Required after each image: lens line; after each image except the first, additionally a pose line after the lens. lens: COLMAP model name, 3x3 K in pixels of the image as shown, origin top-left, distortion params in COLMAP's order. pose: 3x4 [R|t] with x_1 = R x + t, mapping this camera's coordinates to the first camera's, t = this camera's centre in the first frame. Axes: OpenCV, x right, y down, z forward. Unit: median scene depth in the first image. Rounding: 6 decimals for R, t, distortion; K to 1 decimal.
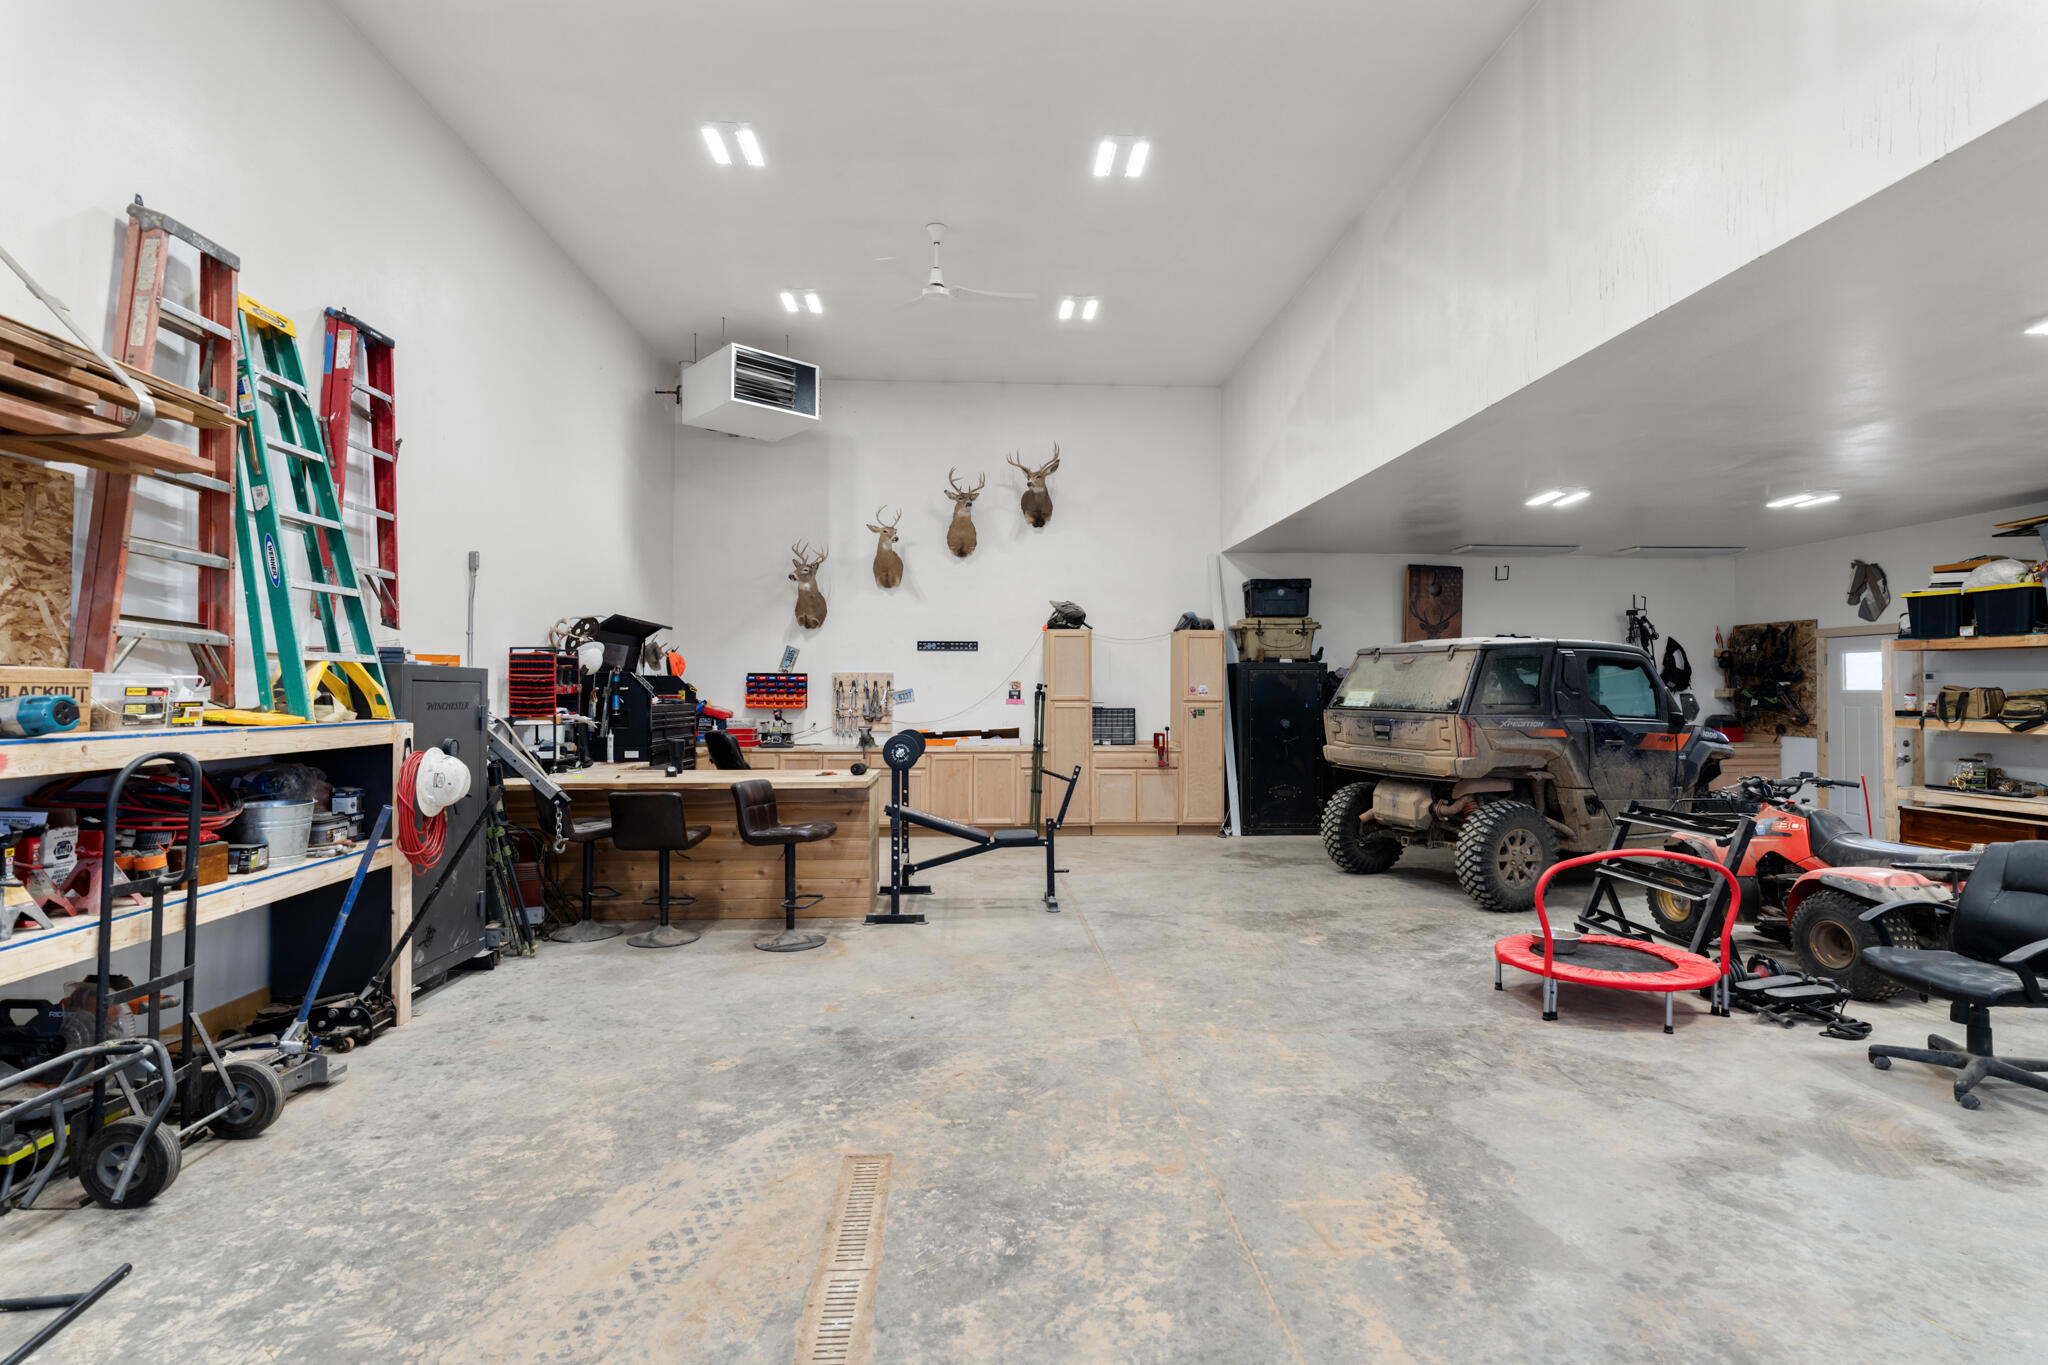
lens RADIAL K [[970.9, 0, 1021.9], [0, 970.9, 678.3], [0, 0, 1]] dist [-0.007802, 0.000114]
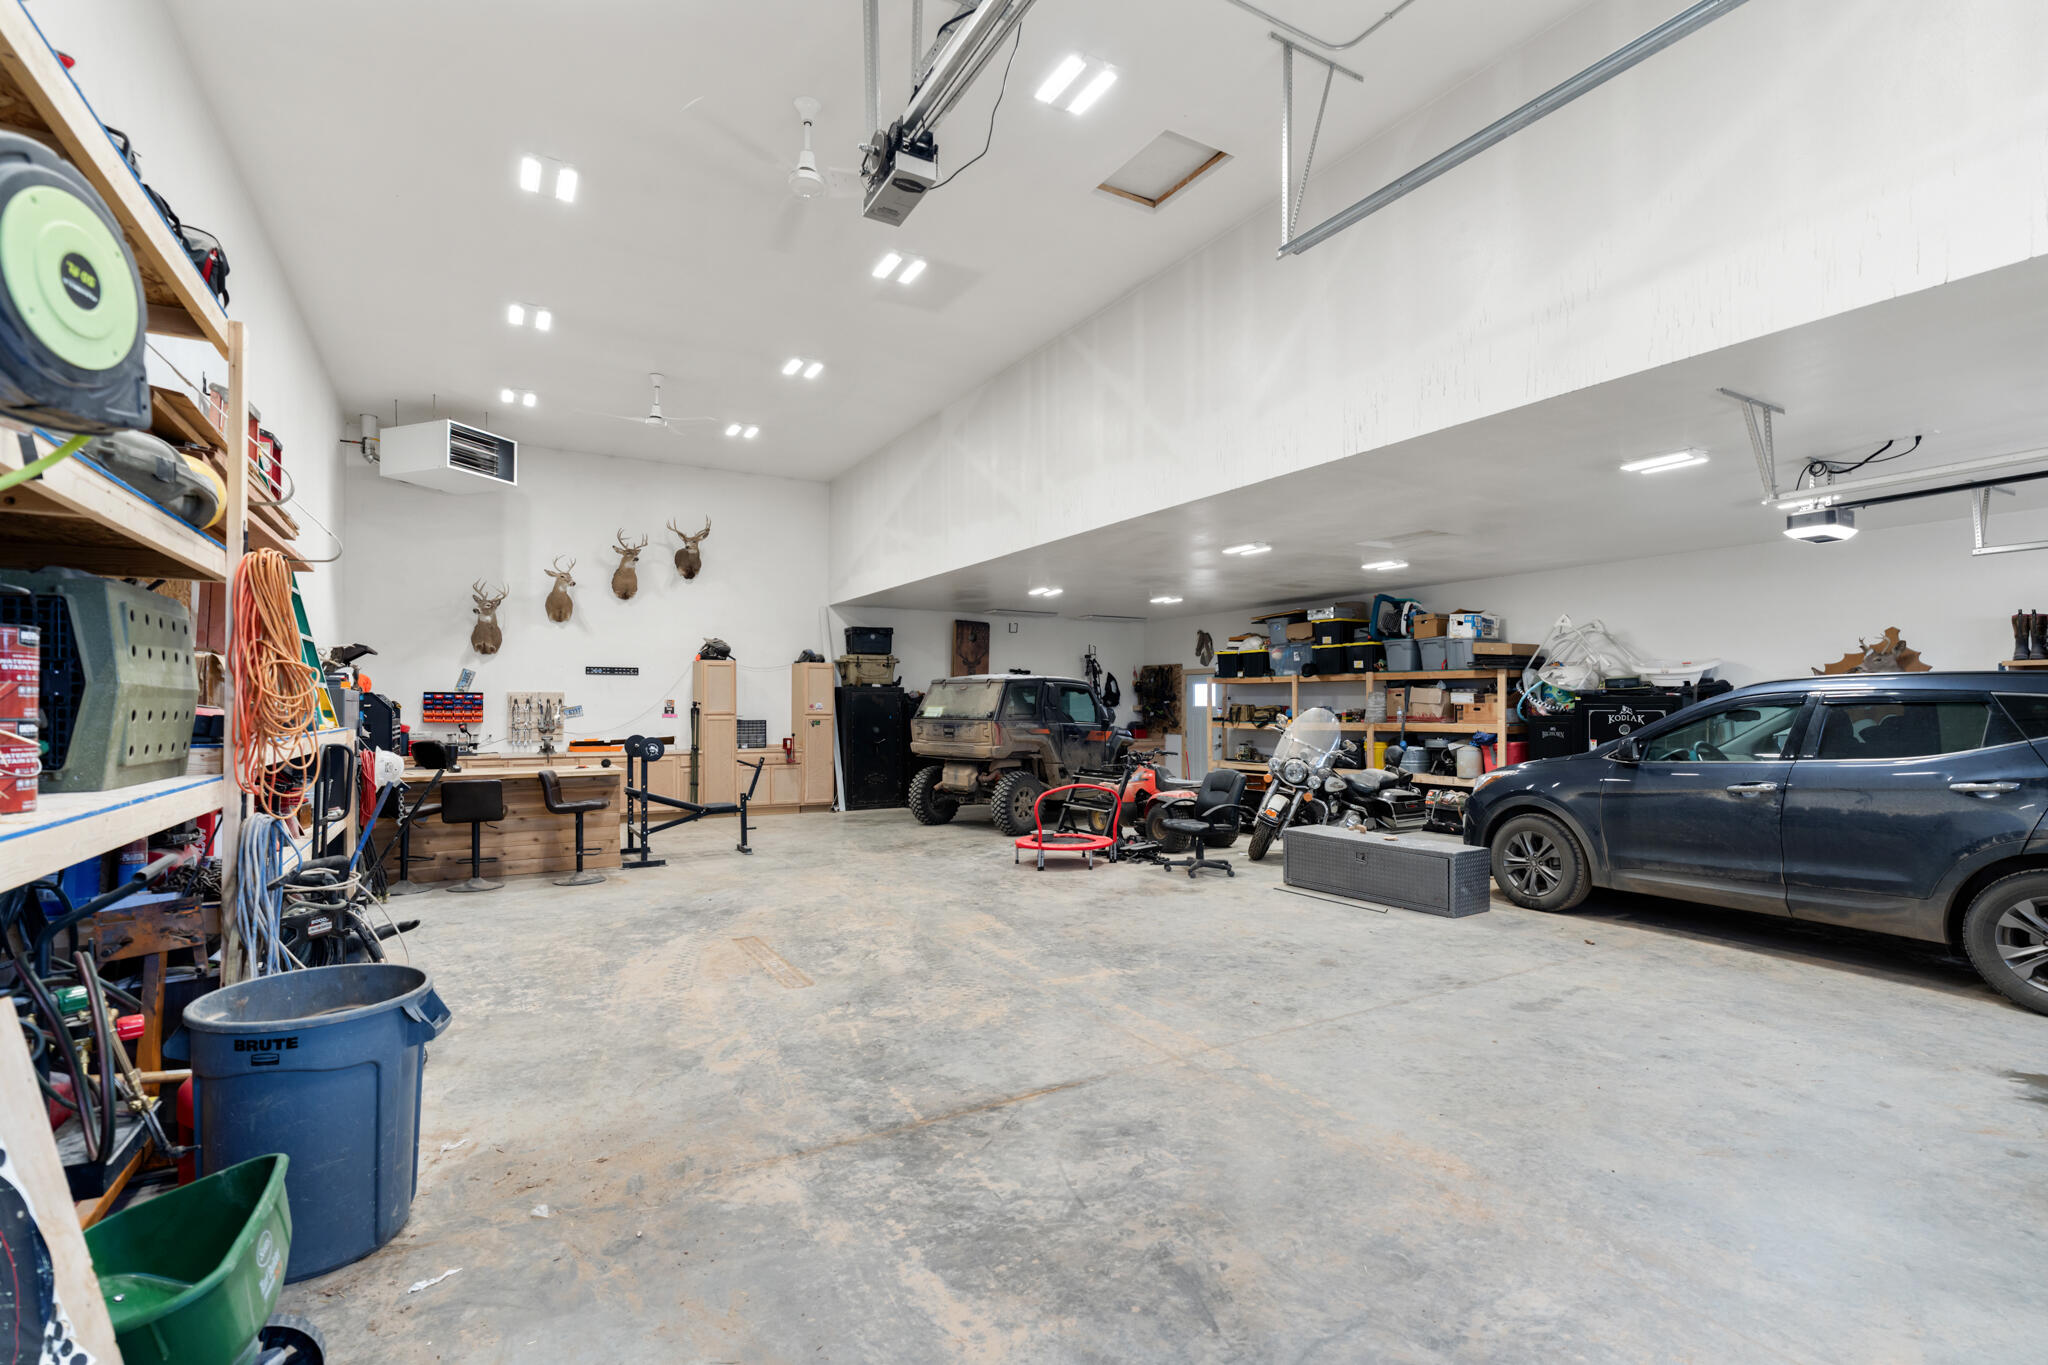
lens RADIAL K [[943.1, 0, 1024.6], [0, 943.1, 676.1], [0, 0, 1]] dist [-0.006229, 0.000589]
pose [[0.886317, 0.013620, 0.462880, -0.220466], [-0.004331, 0.999767, -0.021124, -0.005011], [-0.463060, 0.016718, 0.886169, -0.404662]]
